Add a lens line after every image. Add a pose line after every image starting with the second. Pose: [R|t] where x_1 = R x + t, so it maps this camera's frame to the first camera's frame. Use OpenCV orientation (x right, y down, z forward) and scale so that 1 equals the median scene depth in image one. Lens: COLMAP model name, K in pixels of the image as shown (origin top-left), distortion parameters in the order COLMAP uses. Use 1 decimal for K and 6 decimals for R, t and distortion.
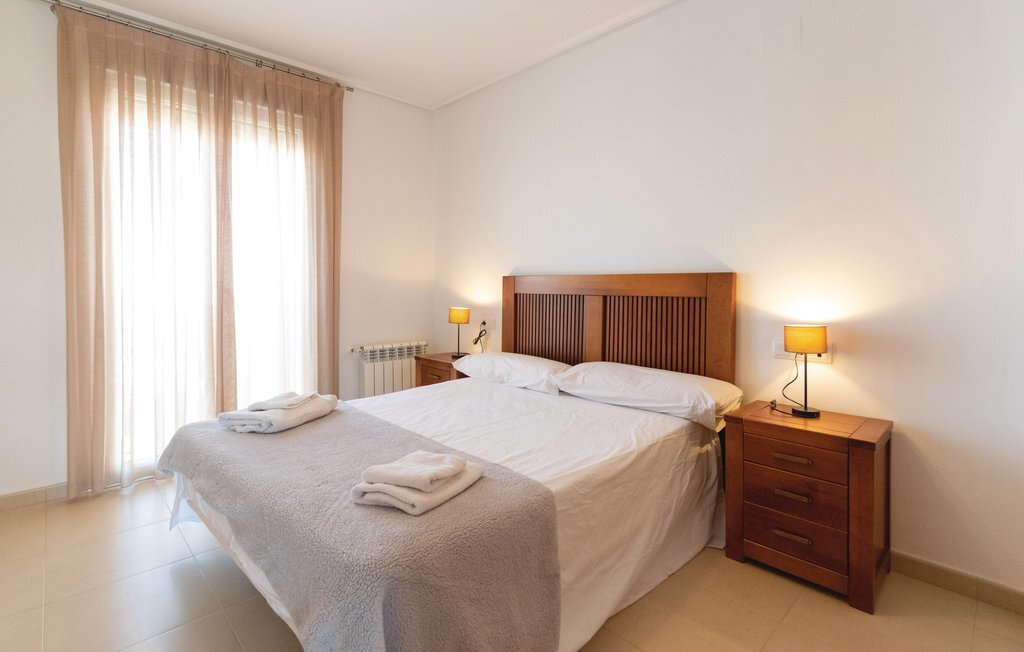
lens RADIAL K [[482.4, 0, 525.2], [0, 482.4, 333.6], [0, 0, 1]] dist [0.002178, 0.000022]
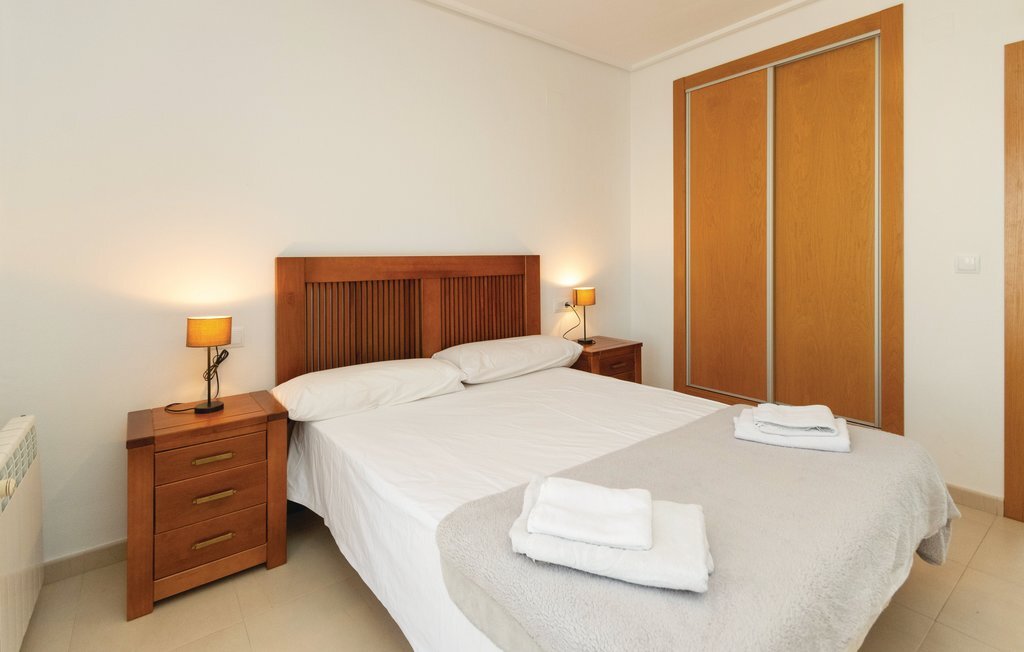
lens RADIAL K [[461.5, 0, 508.8], [0, 461.5, 281.0], [0, 0, 1]] dist [0.000052, -0.000637]
pose [[0.135173, -0.034932, 0.990206, -0.756288], [0.127690, 0.991659, 0.017552, -0.075210], [-0.982560, 0.124067, 0.138506, 0.776940]]
